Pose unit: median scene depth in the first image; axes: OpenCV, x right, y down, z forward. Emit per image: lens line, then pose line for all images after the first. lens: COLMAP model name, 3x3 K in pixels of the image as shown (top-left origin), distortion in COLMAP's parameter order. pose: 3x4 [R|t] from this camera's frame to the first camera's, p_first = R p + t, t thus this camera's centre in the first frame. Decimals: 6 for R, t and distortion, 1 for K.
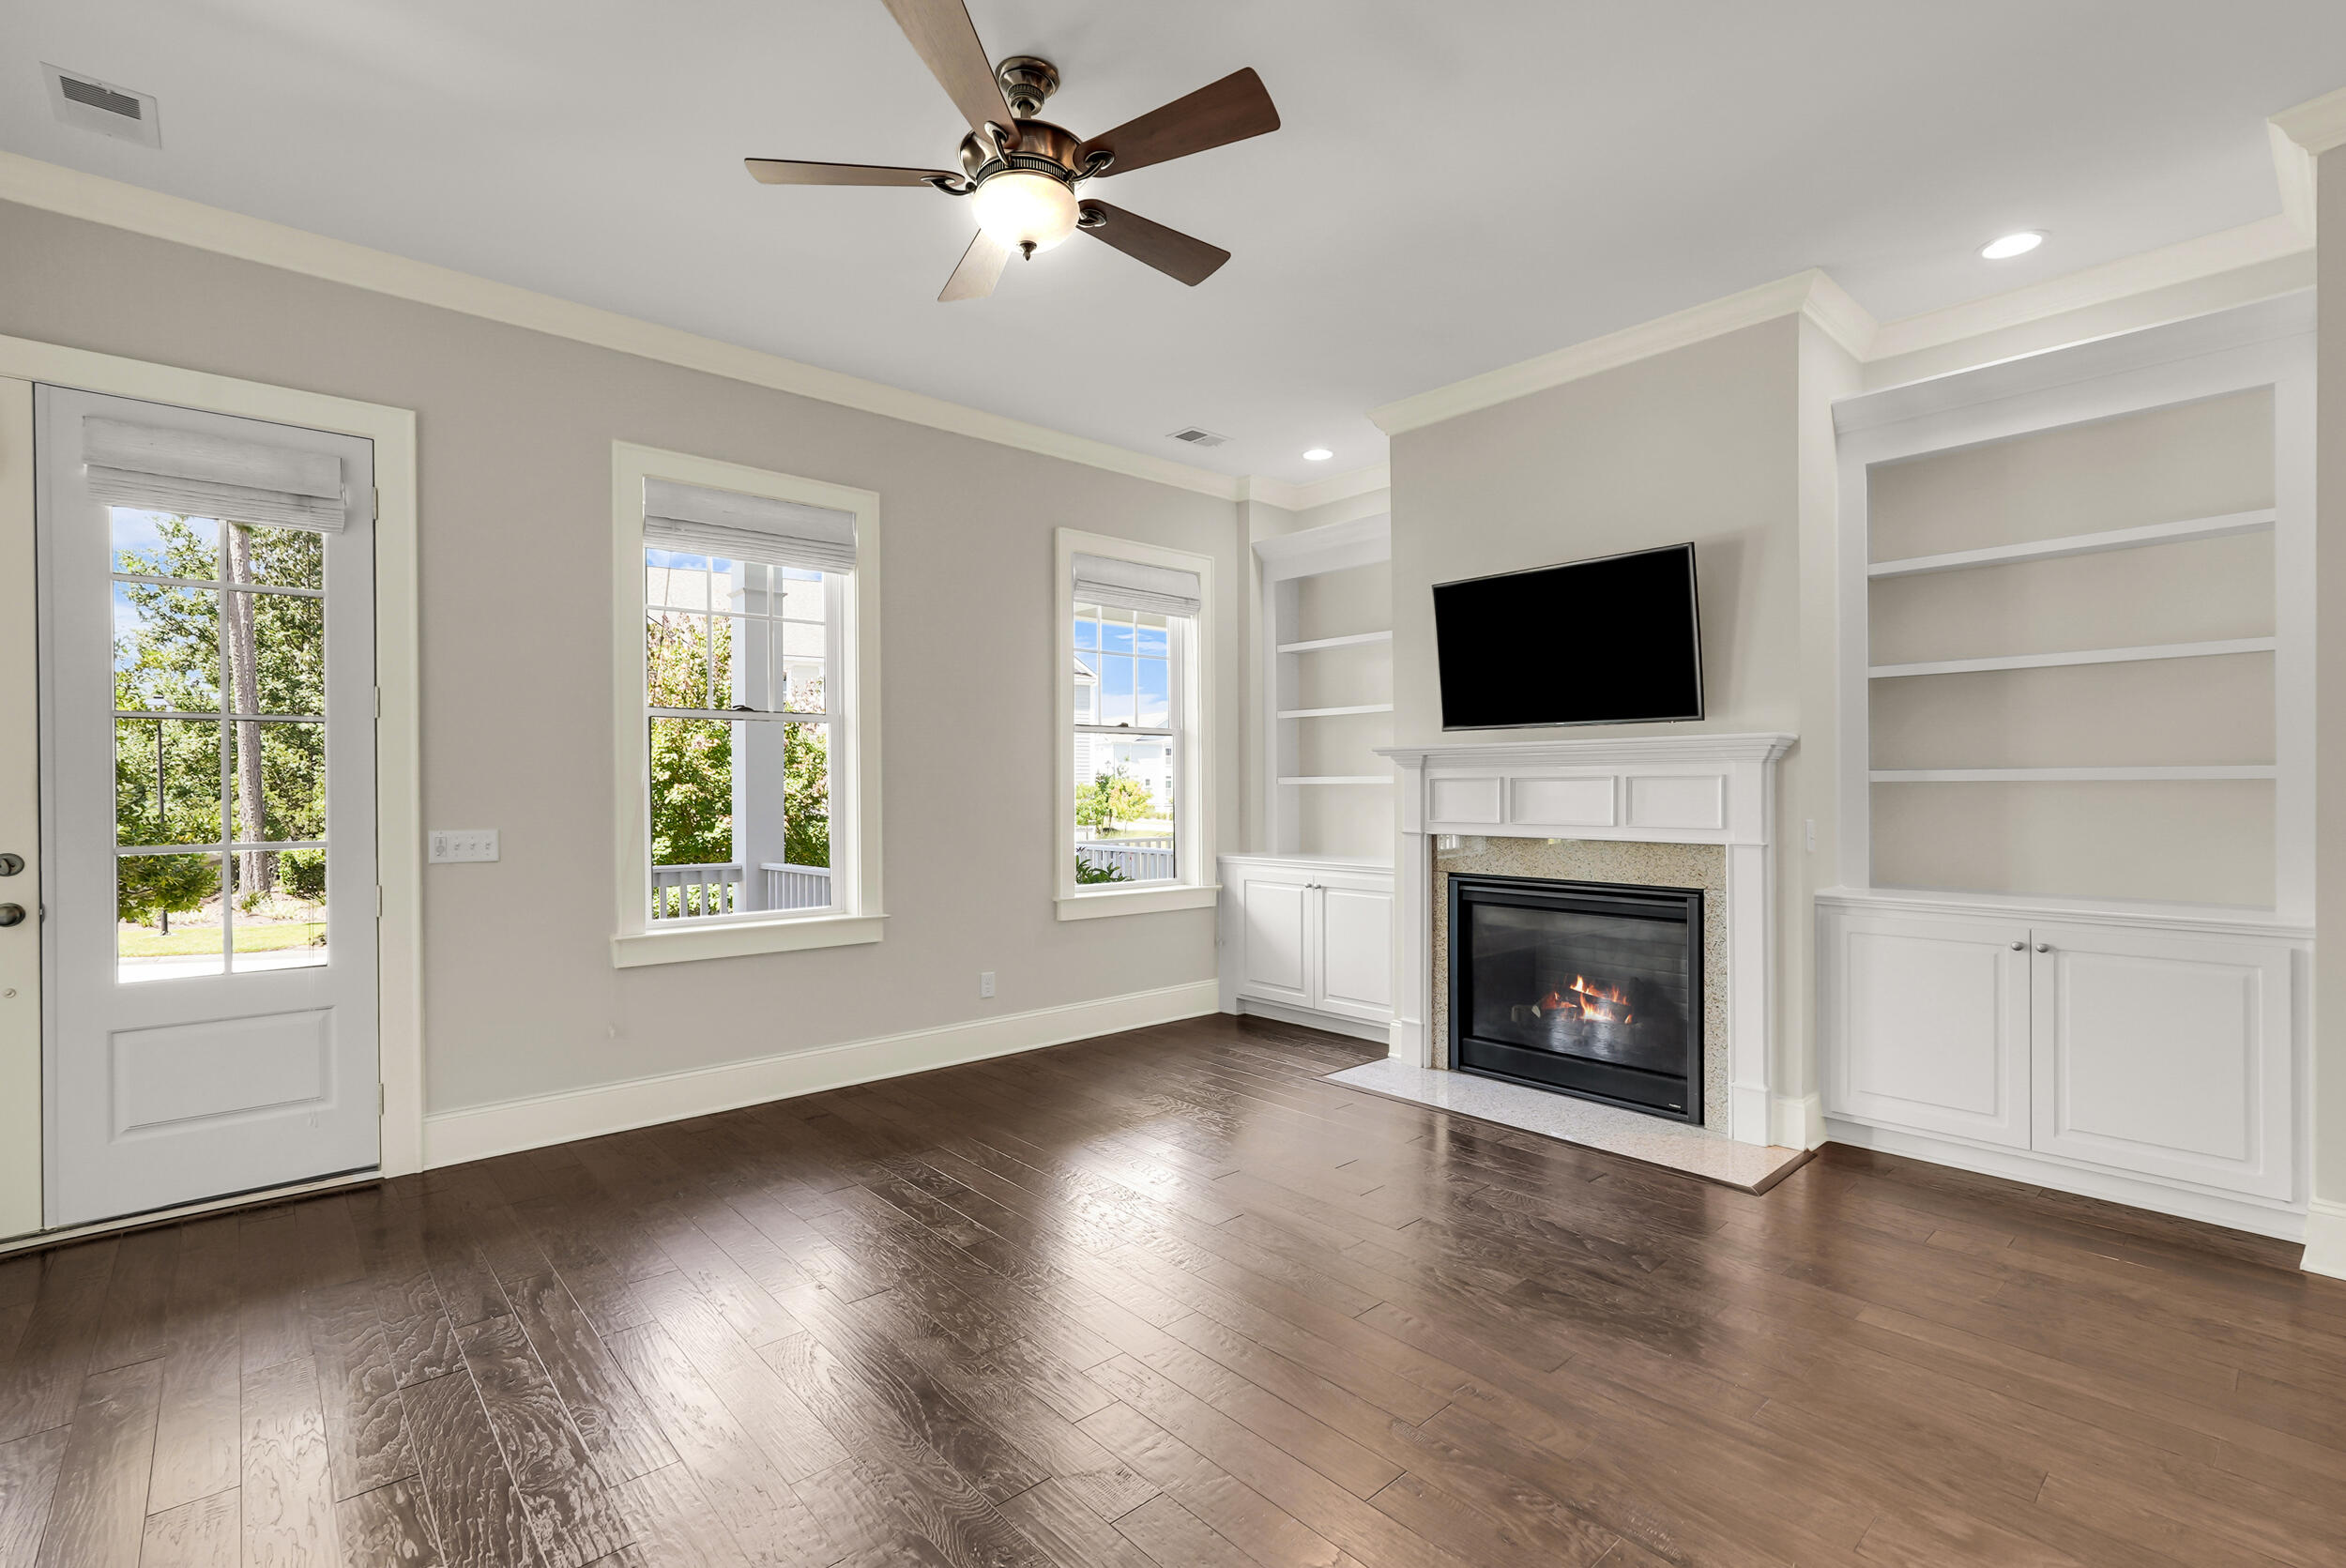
lens RADIAL K [[1038.0, 0, 1163.4], [0, 1038.0, 790.8], [0, 0, 1]] dist [-0.002731, -0.000040]
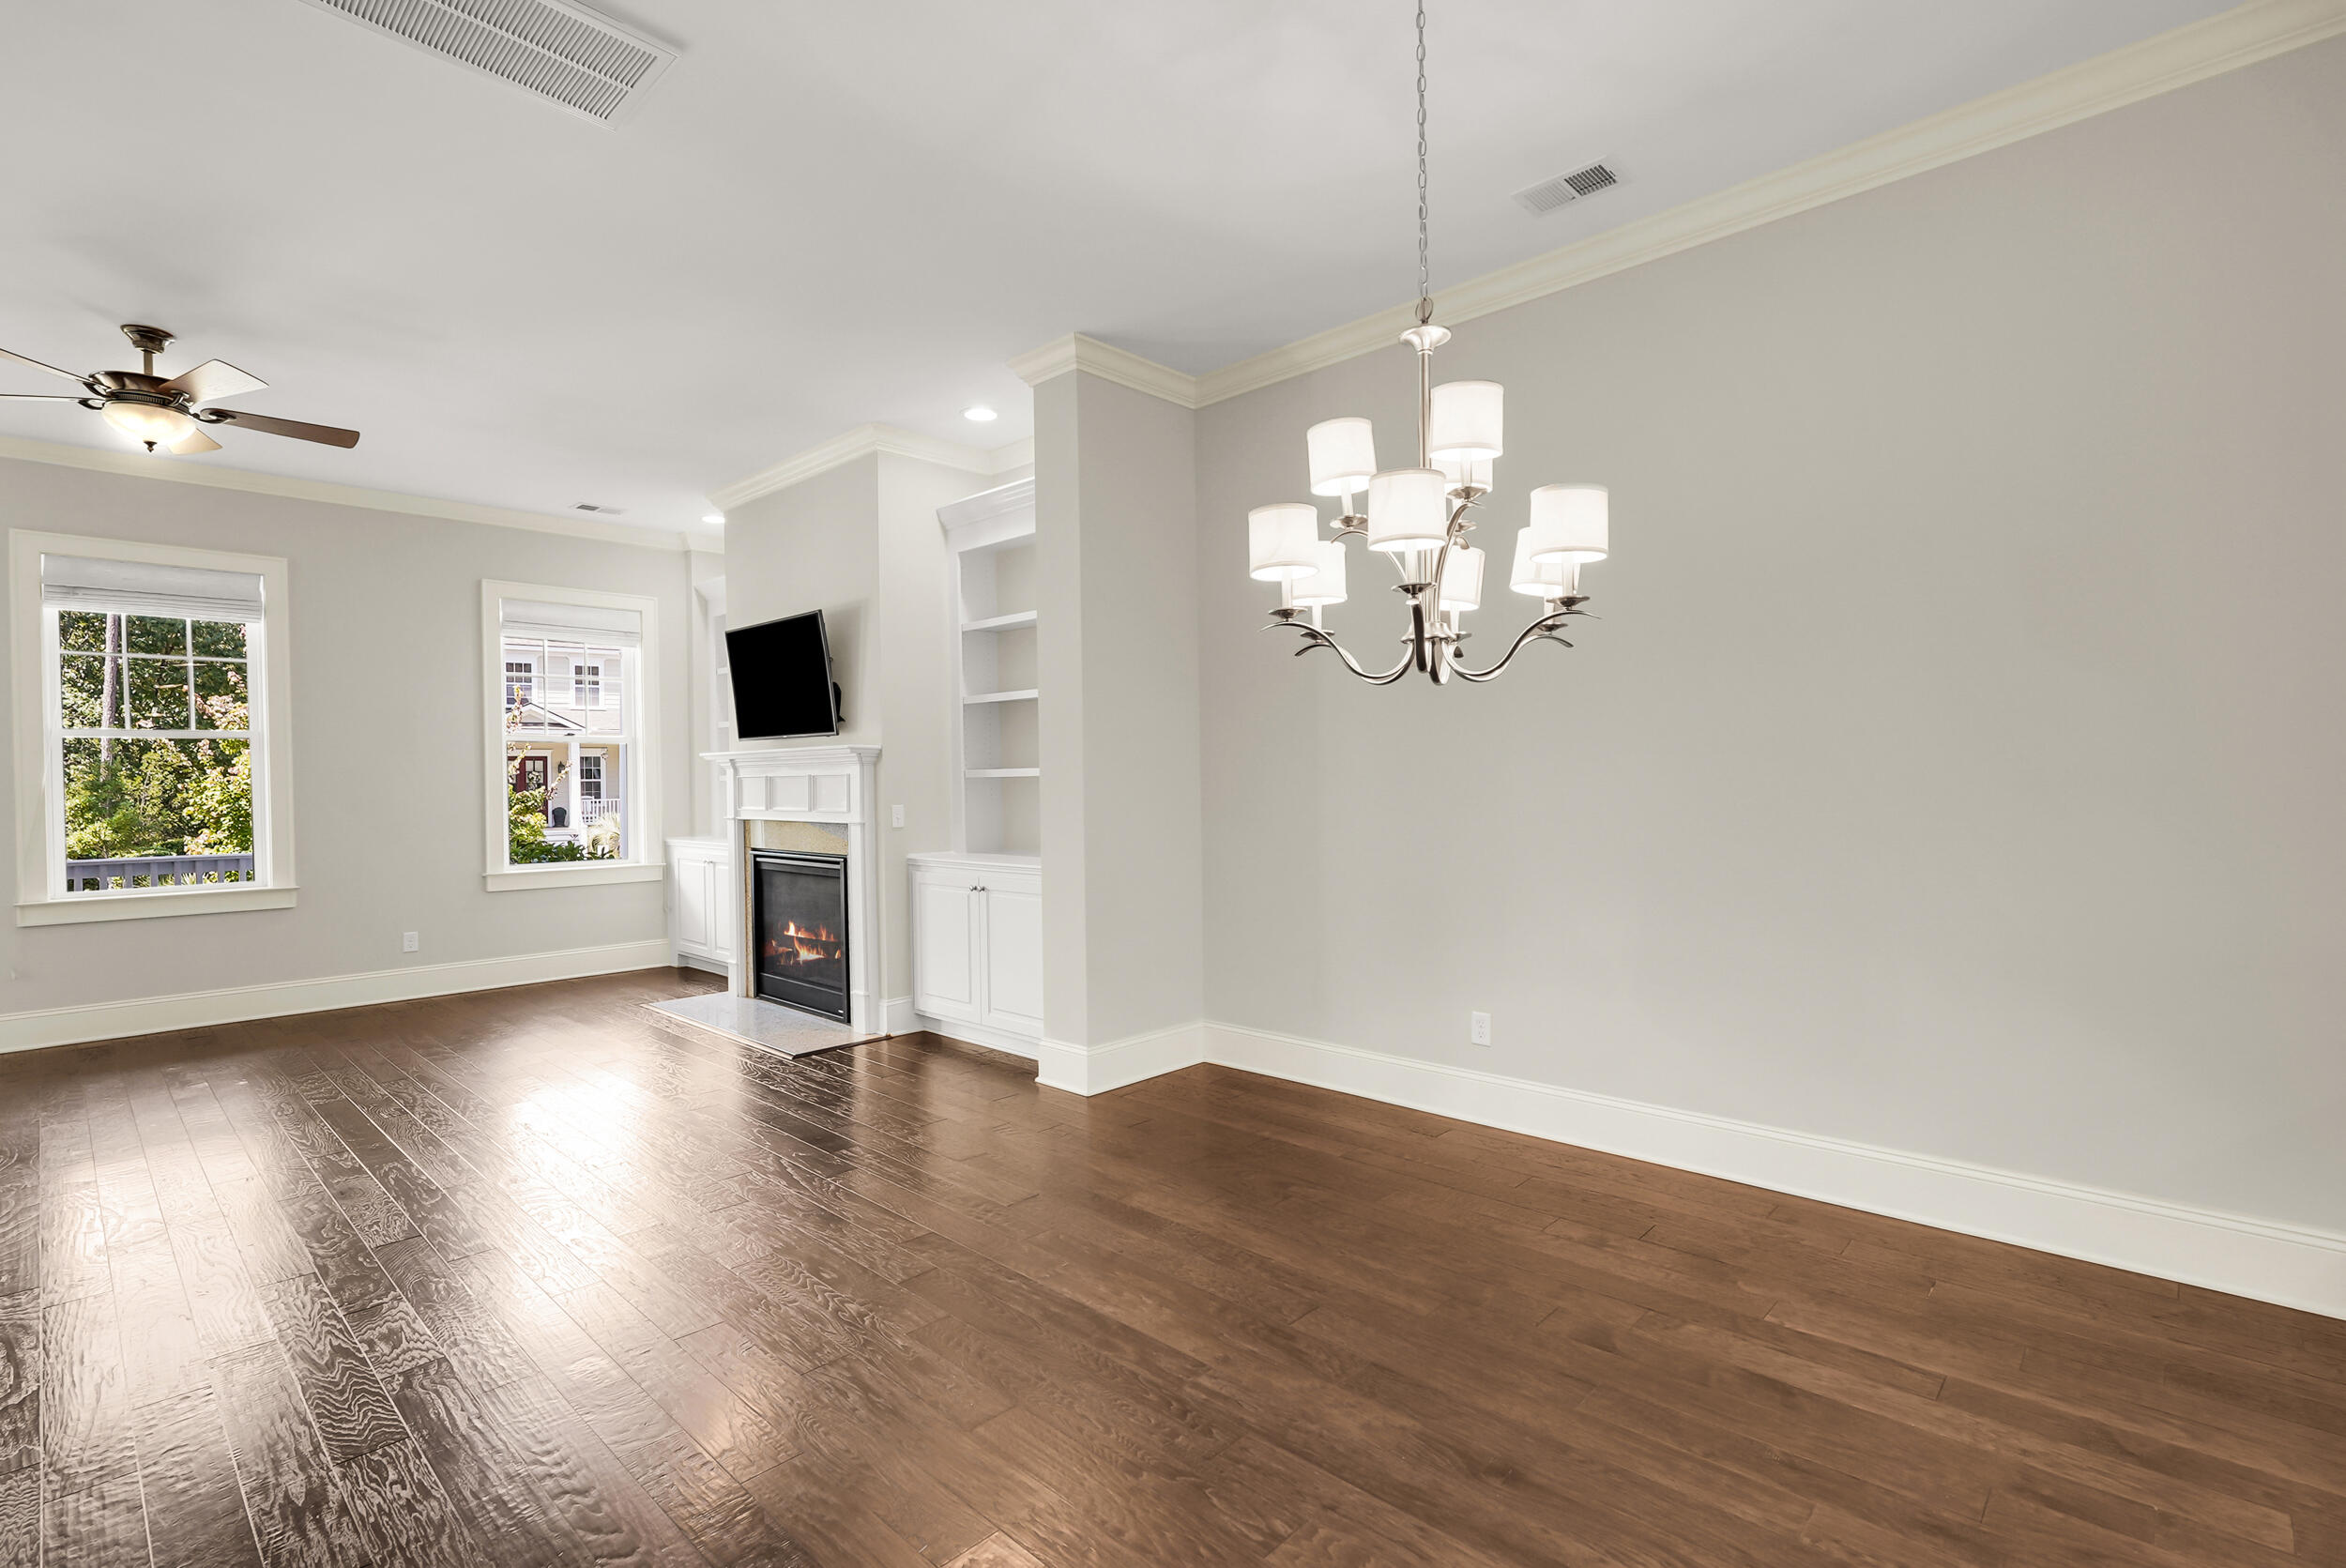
lens RADIAL K [[1078.3, 0, 1173.0], [0, 1078.3, 784.0], [0, 0, 1]] dist [0.001054, 0.000752]
pose [[0.997470, -0.010287, 0.070342, 0.824492], [0.010115, 0.999945, 0.002799, -0.001063], [-0.070367, -0.002081, 0.997519, -0.469133]]
